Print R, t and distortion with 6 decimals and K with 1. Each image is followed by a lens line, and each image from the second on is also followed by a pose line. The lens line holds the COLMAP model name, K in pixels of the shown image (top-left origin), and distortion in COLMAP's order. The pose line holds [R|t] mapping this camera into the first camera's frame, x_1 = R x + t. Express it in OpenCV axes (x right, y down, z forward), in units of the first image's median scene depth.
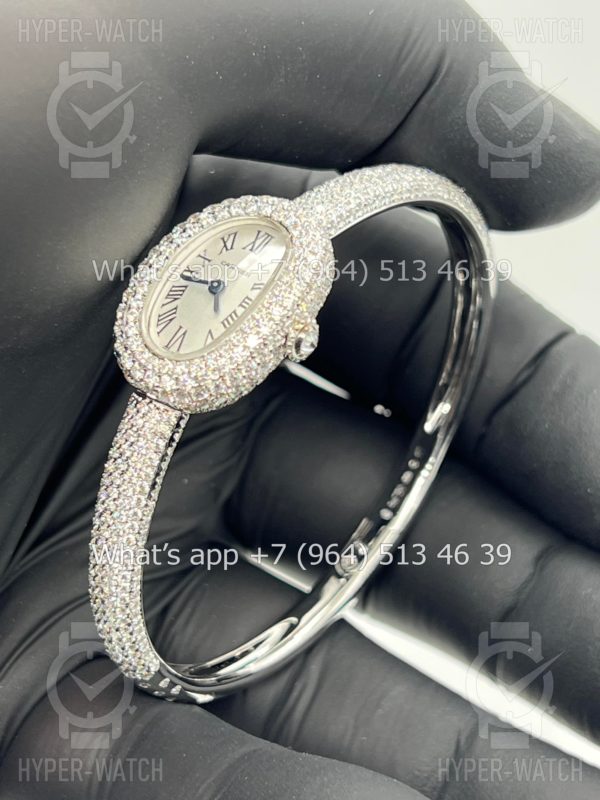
lens RADIAL K [[1797.0, 0, 300.0], [0, 1797.0, 400.0], [0, 0, 1]] dist [-0.033118, 0.113900]
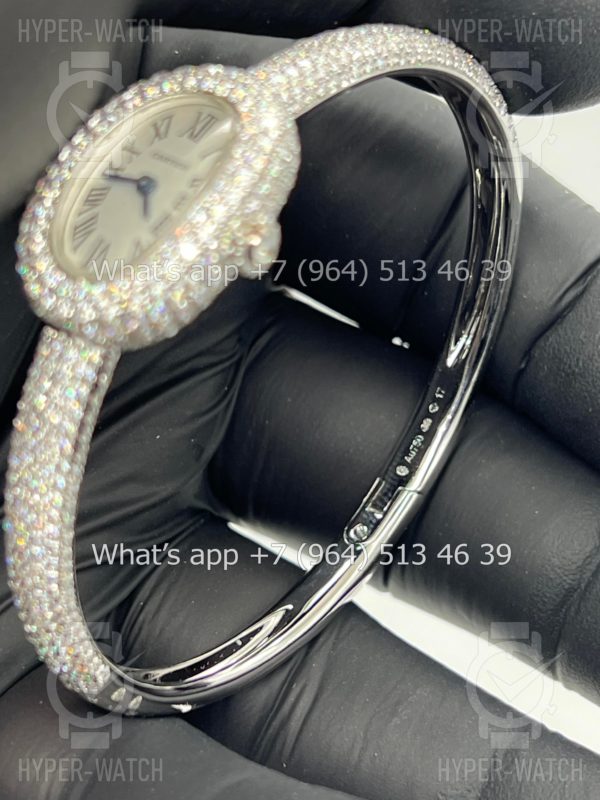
lens RADIAL K [[1785.2, 0, 300.0], [0, 1785.2, 400.0], [0, 0, 1]] dist [0.105886, 0.273639]
pose [[0.997455, -0.044823, -0.055439, 0.055719], [0.045709, 0.998845, 0.014807, 0.019932], [0.054711, -0.017303, 0.998352, 0.220700]]
